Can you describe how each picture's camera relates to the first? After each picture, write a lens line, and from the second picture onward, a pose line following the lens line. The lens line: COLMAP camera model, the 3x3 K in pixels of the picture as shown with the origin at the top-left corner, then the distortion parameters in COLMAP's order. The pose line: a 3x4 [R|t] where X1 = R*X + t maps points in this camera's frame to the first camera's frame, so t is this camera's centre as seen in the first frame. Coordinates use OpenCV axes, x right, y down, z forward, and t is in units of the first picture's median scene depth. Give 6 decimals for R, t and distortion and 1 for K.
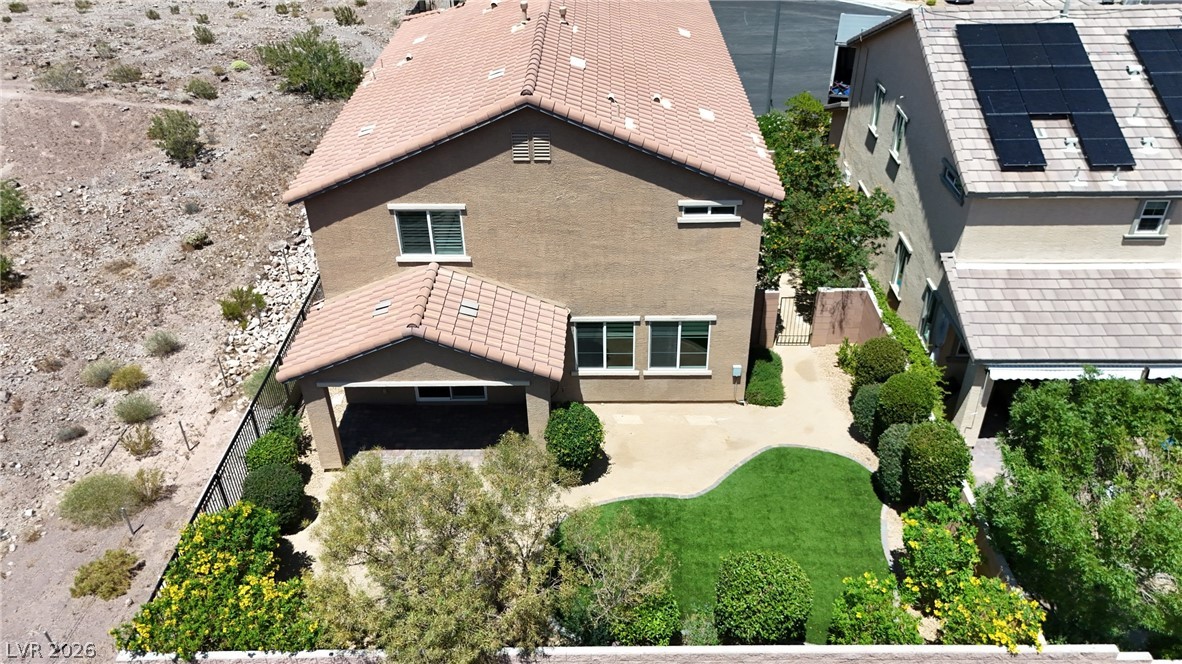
lens RADIAL K [[850.5, 0, 592.0], [0, 850.5, 330.8], [0, 0, 1]] dist [0.014532, 0.001491]
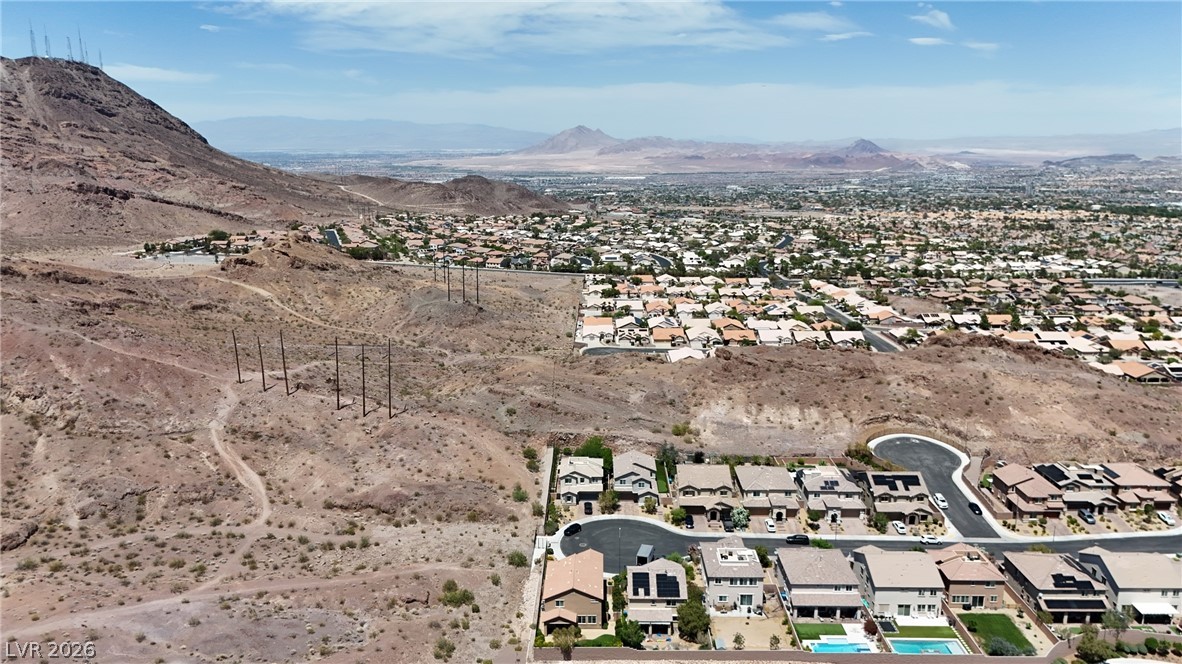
lens RADIAL K [[850.5, 0, 591.0], [0, 850.5, 330.7], [0, 0, 1]] dist [0.014532, 0.001491]
pose [[0.999966, 0.008197, 0.001144, 0.066914], [-0.007148, 0.924977, -0.379957, 0.515074], [-0.004172, 0.379936, 0.925004, -6.892815]]
